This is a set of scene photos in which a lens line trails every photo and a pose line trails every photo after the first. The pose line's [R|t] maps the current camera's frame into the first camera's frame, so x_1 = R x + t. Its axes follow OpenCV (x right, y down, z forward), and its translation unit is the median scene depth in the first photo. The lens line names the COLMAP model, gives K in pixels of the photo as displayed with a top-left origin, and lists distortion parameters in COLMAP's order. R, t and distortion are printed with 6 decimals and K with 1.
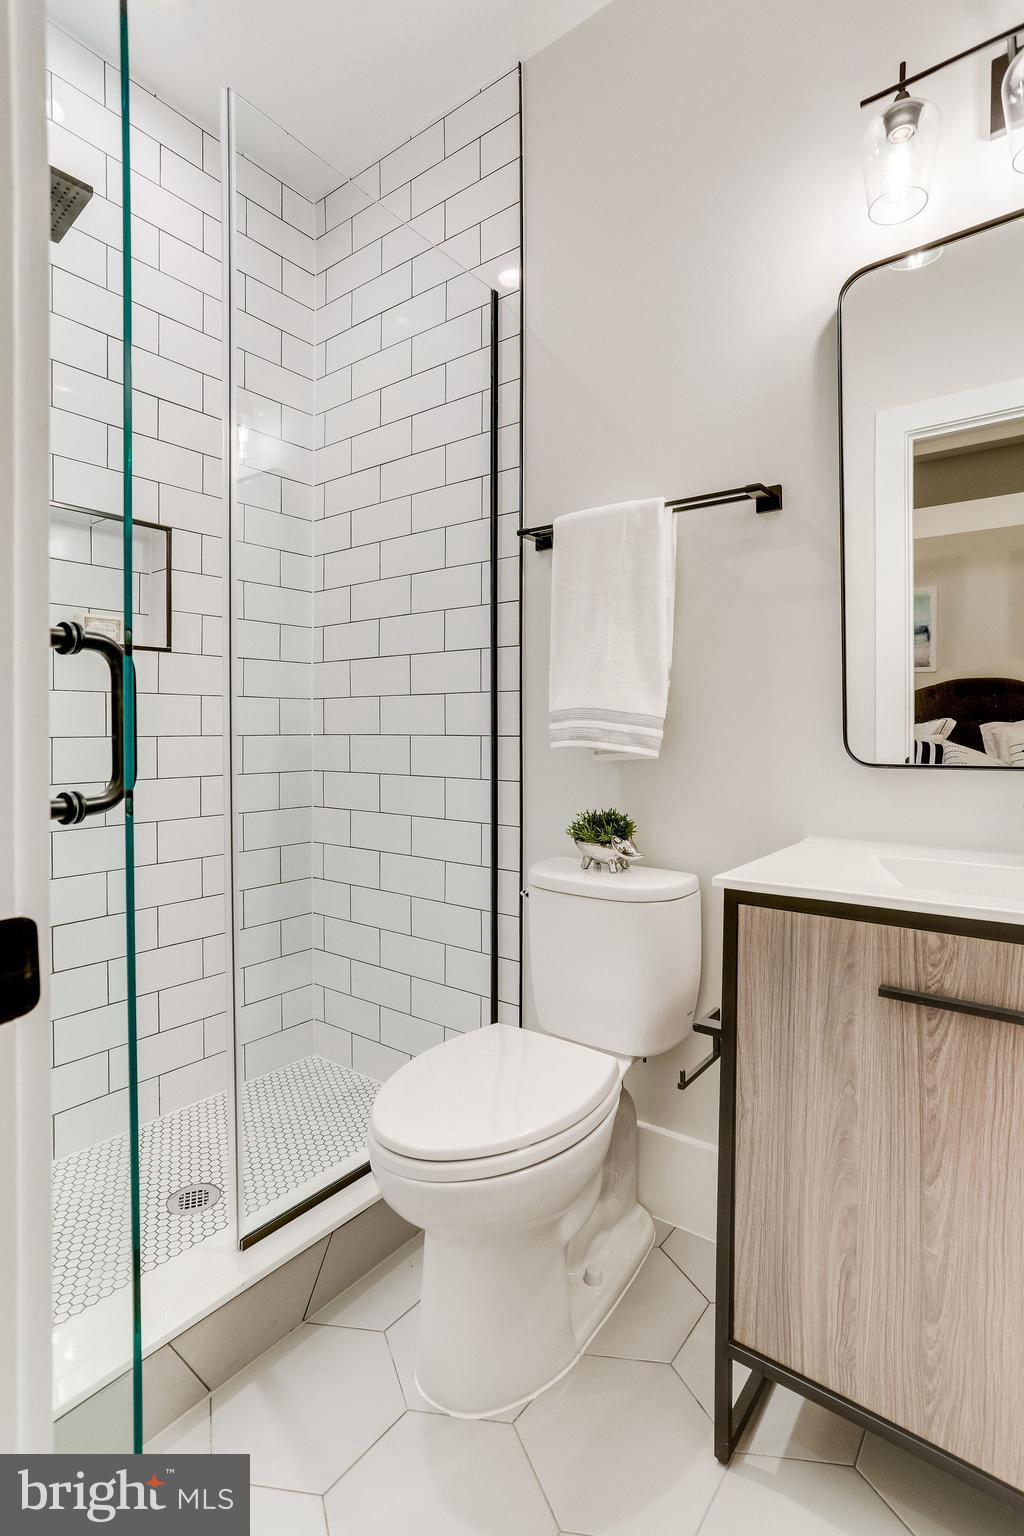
lens RADIAL K [[747.3, 0, 506.2], [0, 747.3, 759.3], [0, 0, 1]] dist [-0.030550, 0.012222]
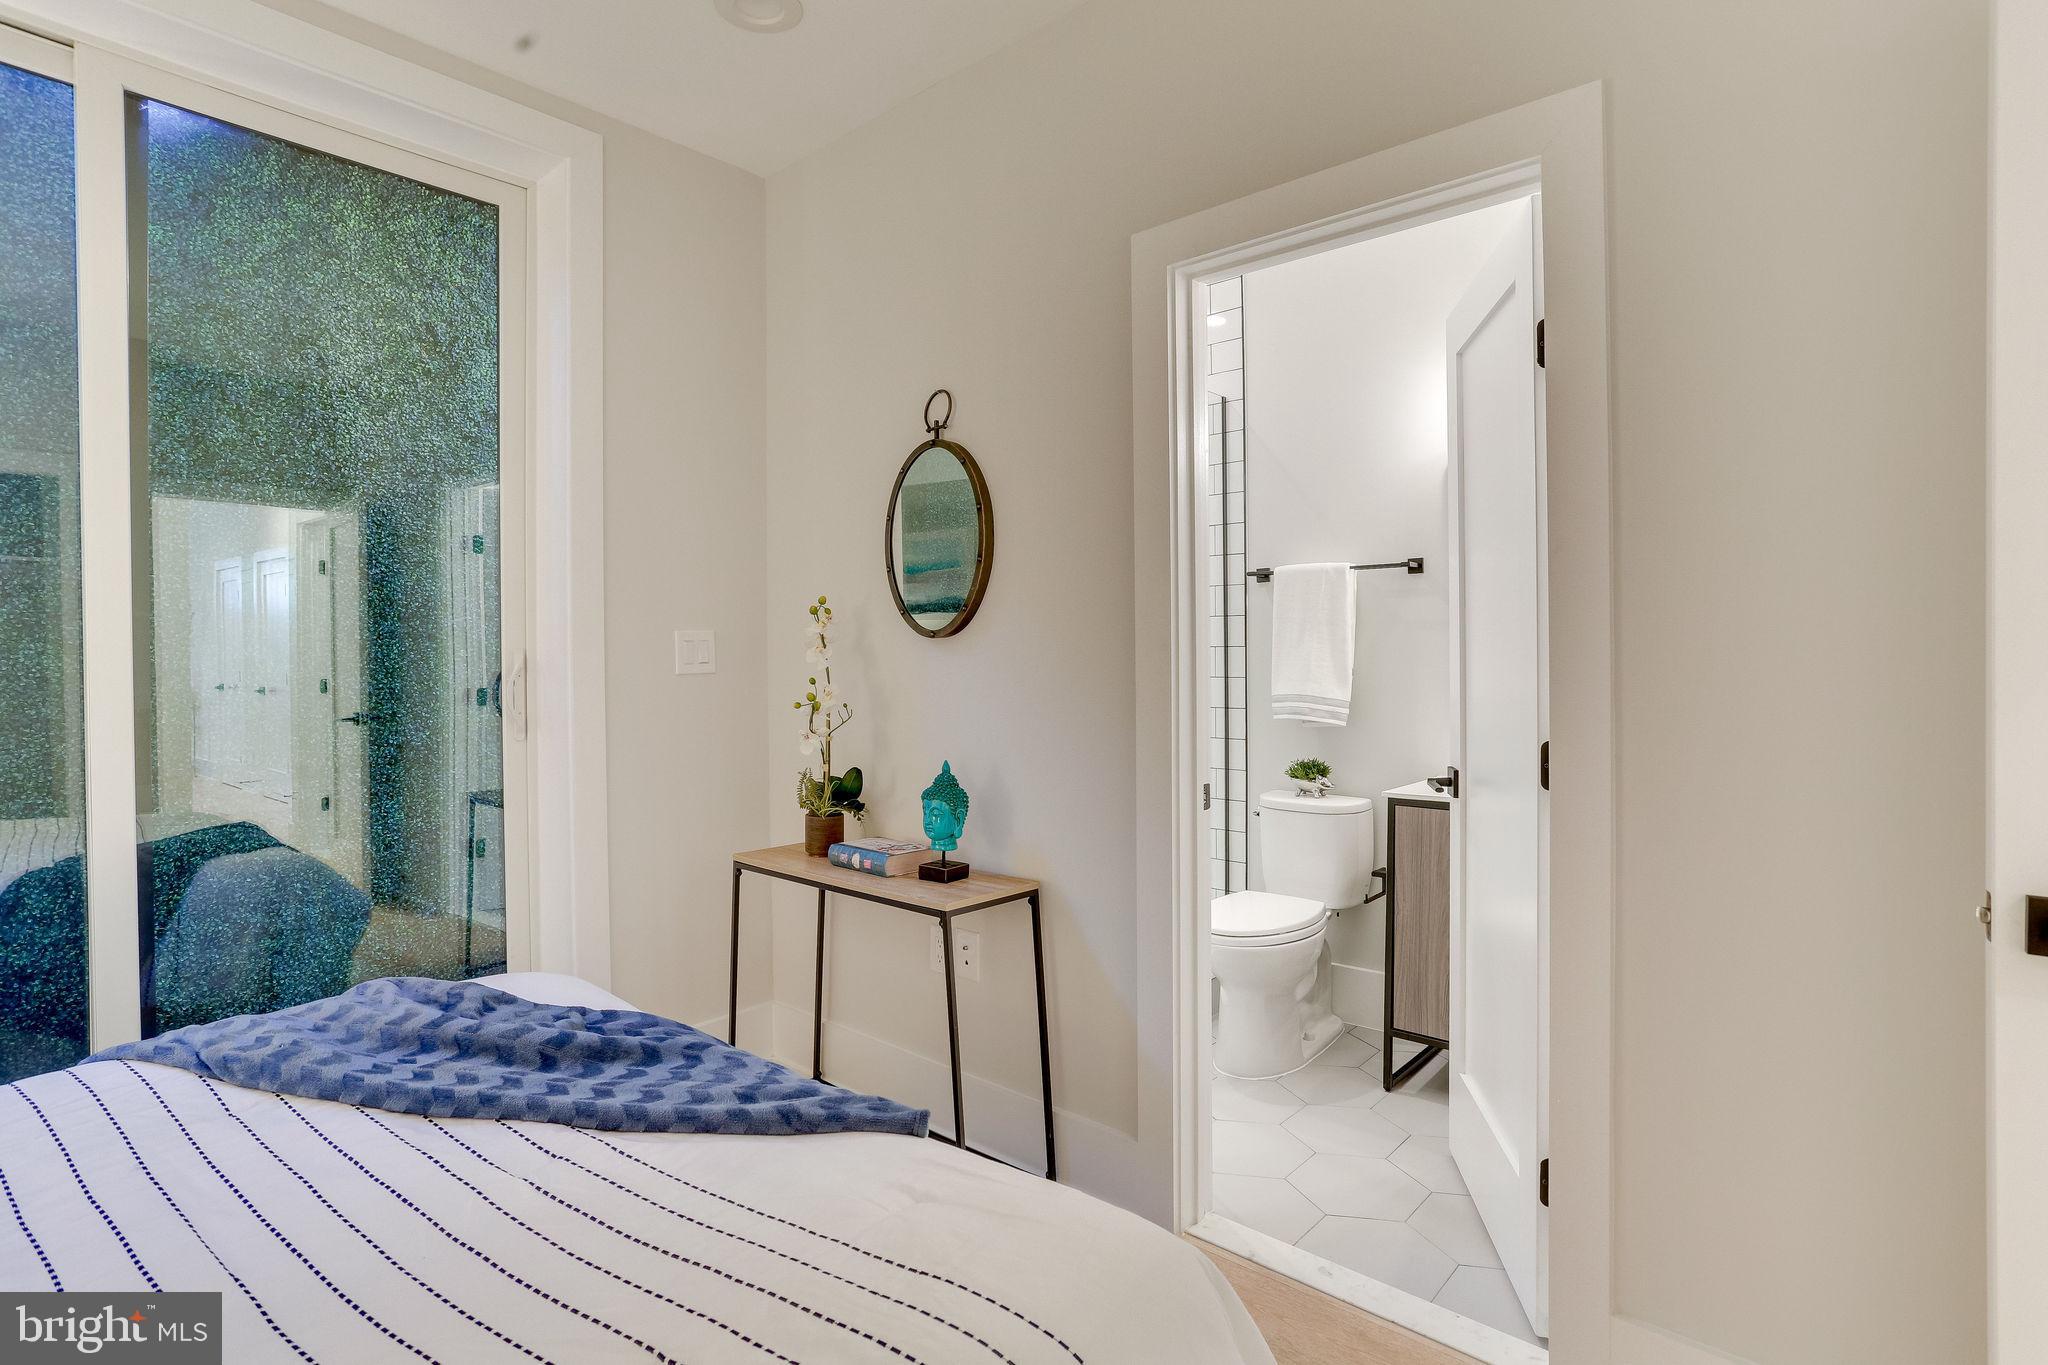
lens RADIAL K [[1076.2, 0, 1022.3], [0, 1076.2, 697.4], [0, 0, 1]] dist [-0.023915, 0.000864]
pose [[0.999077, -0.004389, -0.042733, -0.366021], [0.004514, 0.999986, 0.002819, -0.067674], [0.042720, -0.003009, 0.999083, -1.245842]]
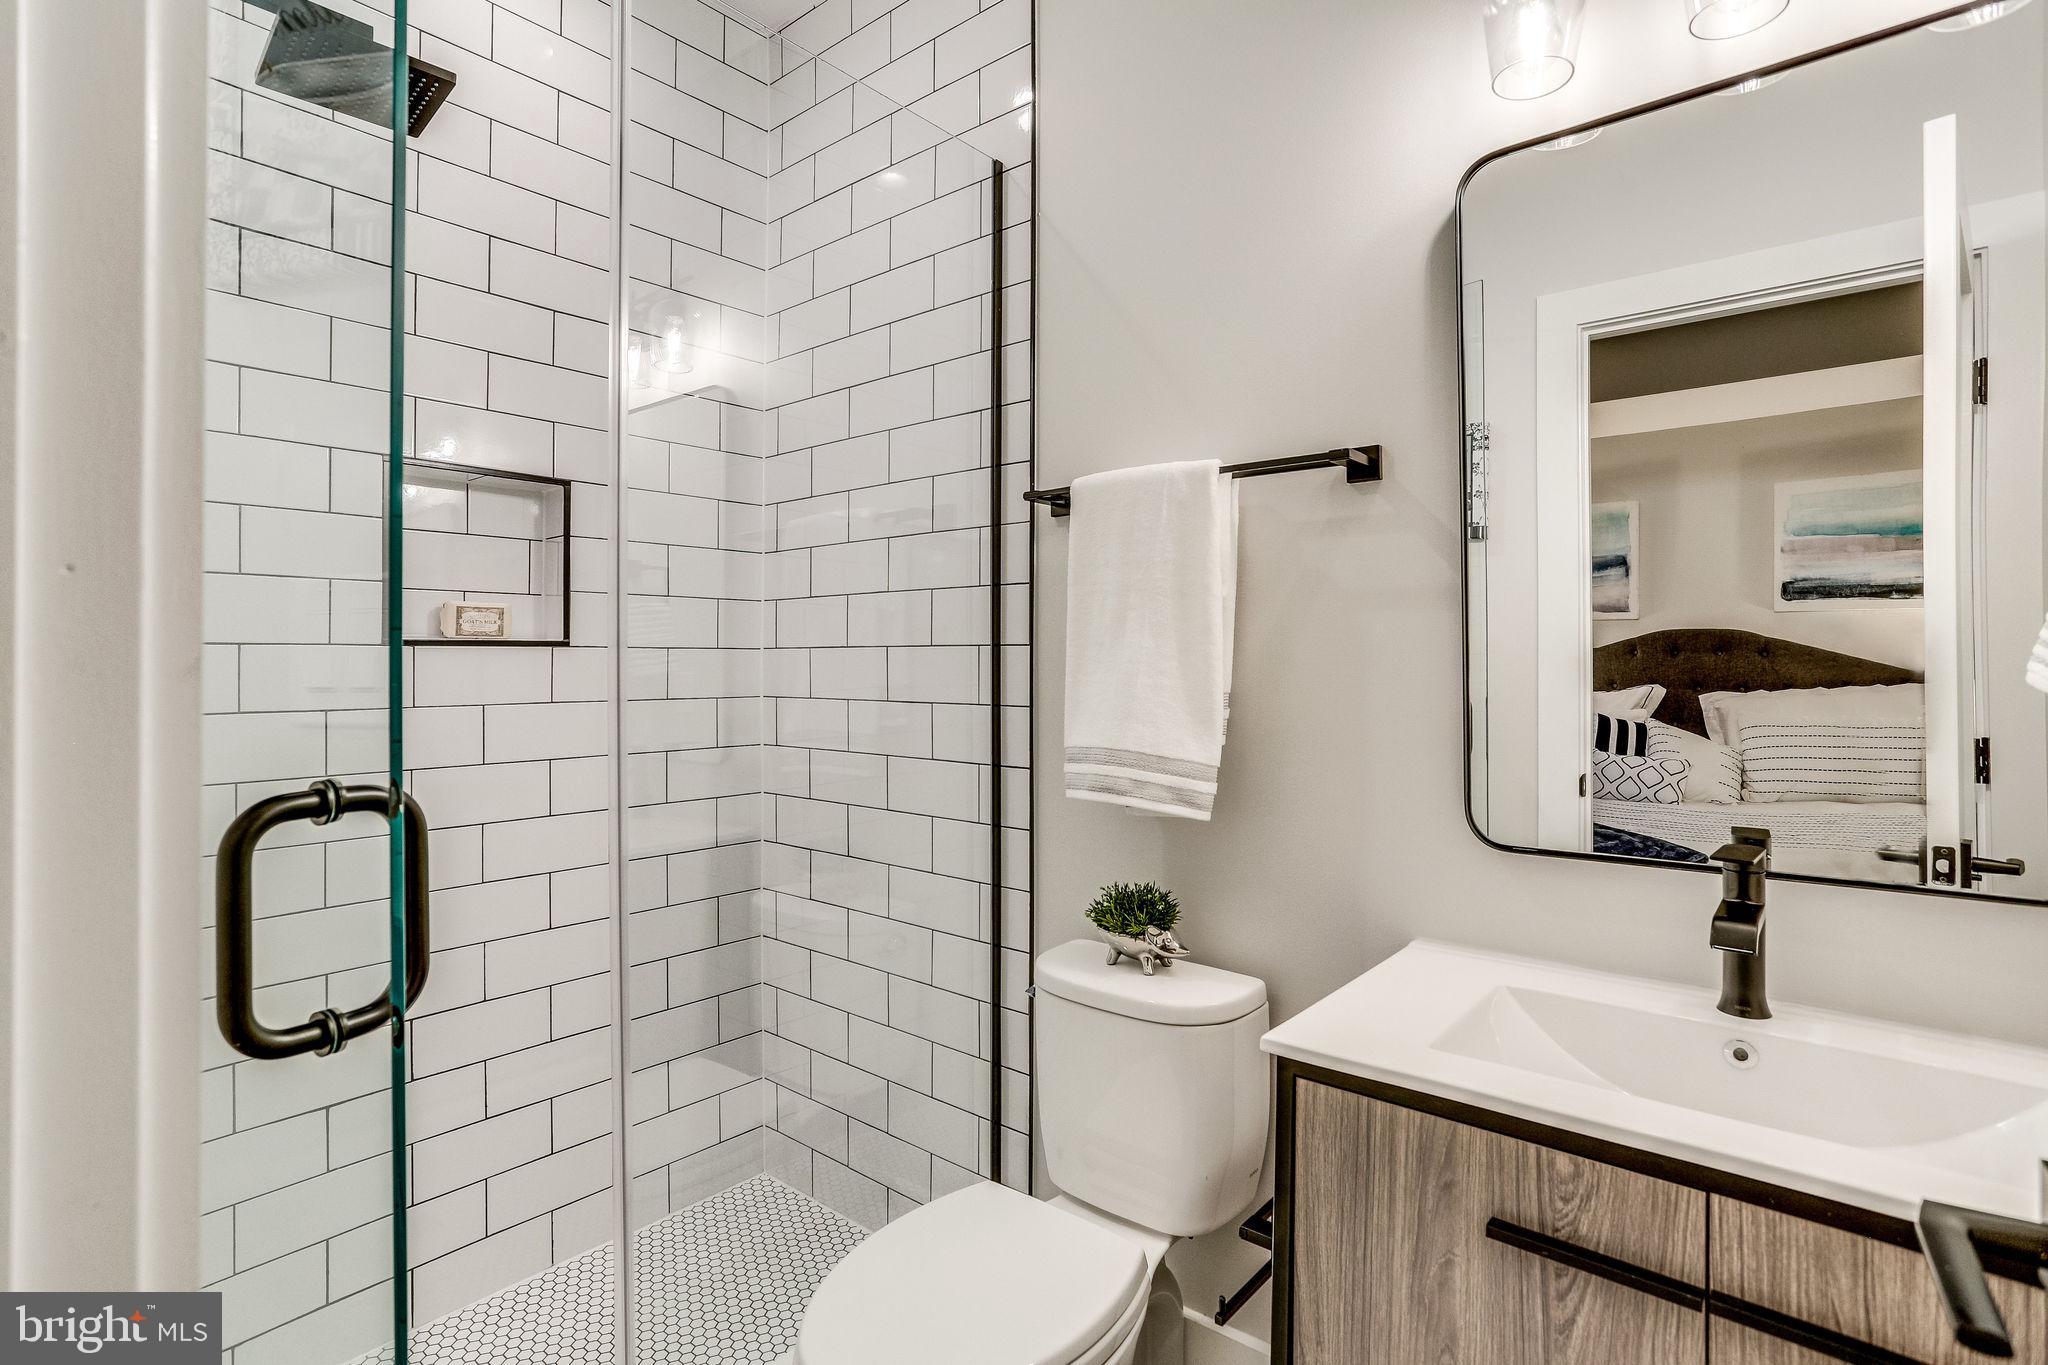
lens RADIAL K [[996.4, 0, 1025.7], [0, 996.4, 684.0], [0, 0, 1]] dist [-0.030550, 0.012222]
pose [[0.999060, 0.002035, -0.043295, 0.062598], [-0.002494, 0.999941, -0.010557, -0.115068], [0.043271, 0.010655, 0.999007, 0.025225]]
